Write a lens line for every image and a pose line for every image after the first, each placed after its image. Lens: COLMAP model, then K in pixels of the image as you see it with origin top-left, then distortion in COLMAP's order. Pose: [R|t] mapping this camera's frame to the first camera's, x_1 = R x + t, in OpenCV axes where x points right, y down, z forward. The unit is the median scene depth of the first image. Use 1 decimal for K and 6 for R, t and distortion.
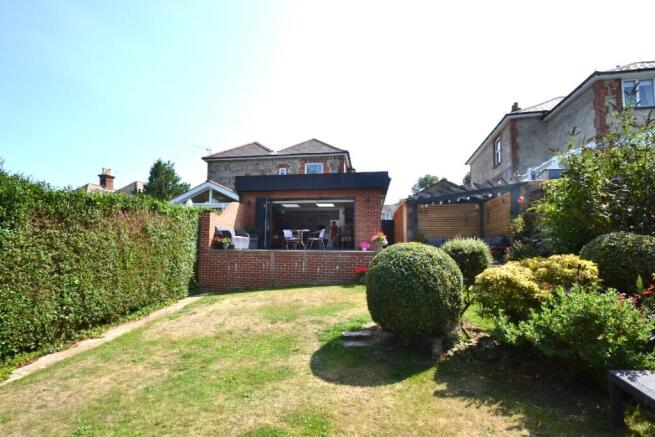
lens RADIAL K [[291.3, 0, 324.5], [0, 291.3, 235.7], [0, 0, 1]] dist [0.013602, -0.016043]
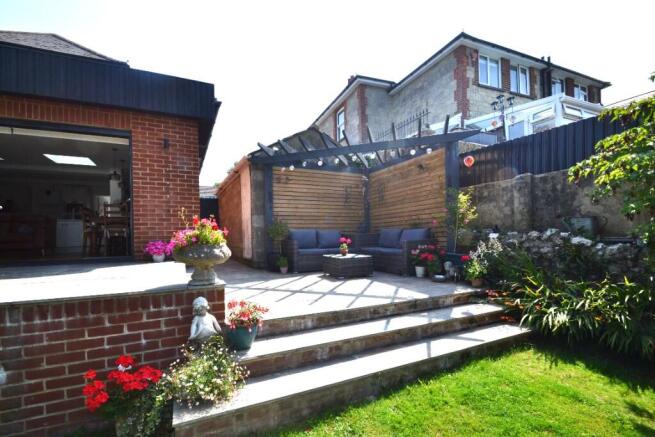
lens RADIAL K [[291.3, 0, 324.5], [0, 291.3, 235.7], [0, 0, 1]] dist [0.013602, -0.016043]
pose [[0.818719, -0.026382, 0.573588, 0.079299], [-0.000460, 0.998913, 0.046601, -0.005085], [-0.574195, -0.038417, 0.817817, 0.447475]]
